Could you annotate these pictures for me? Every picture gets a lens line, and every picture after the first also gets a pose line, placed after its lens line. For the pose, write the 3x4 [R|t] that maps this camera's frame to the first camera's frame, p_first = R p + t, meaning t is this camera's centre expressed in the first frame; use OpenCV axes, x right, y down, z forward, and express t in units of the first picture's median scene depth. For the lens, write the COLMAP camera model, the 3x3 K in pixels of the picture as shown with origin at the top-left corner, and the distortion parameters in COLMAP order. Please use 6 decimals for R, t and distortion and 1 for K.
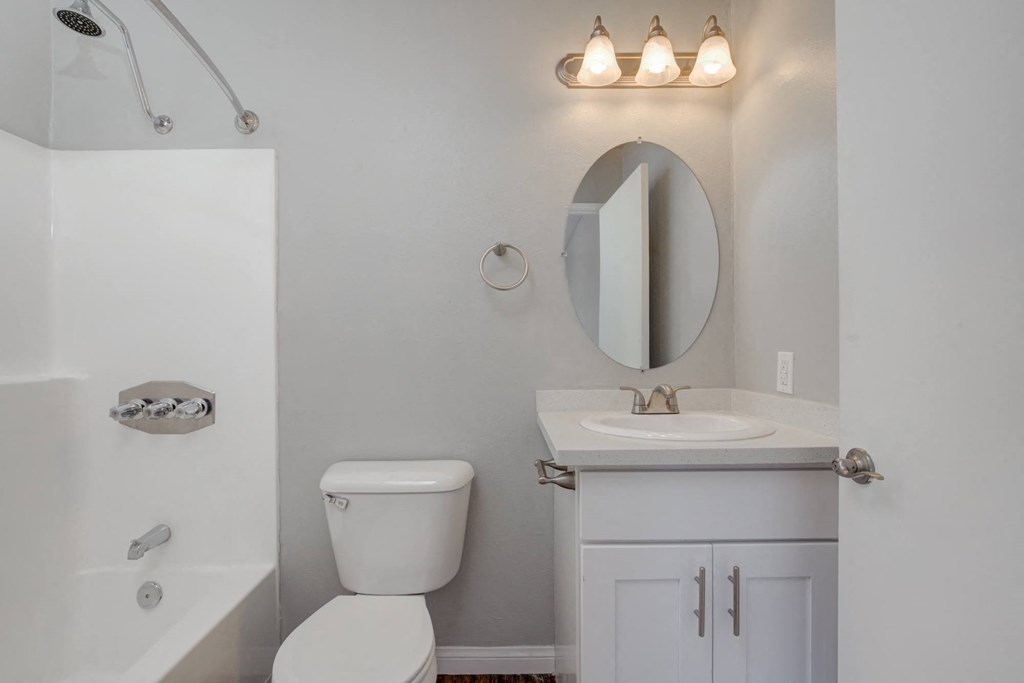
lens RADIAL K [[476.4, 0, 513.2], [0, 476.4, 349.3], [0, 0, 1]] dist [-0.000409, -0.000197]
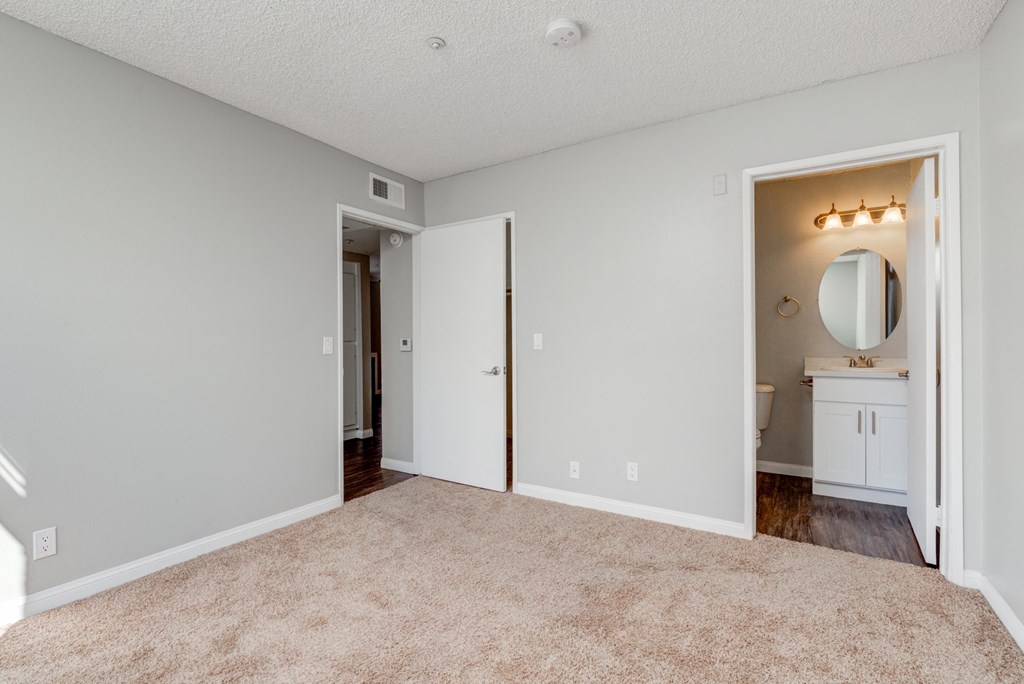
lens RADIAL K [[476.4, 0, 515.6], [0, 476.4, 338.3], [0, 0, 1]] dist [-0.000409, -0.000197]
pose [[0.853717, 0.003066, -0.520728, 0.063694], [-0.000789, 0.999989, 0.004595, -0.021956], [0.520737, -0.003512, 0.853710, -1.955422]]
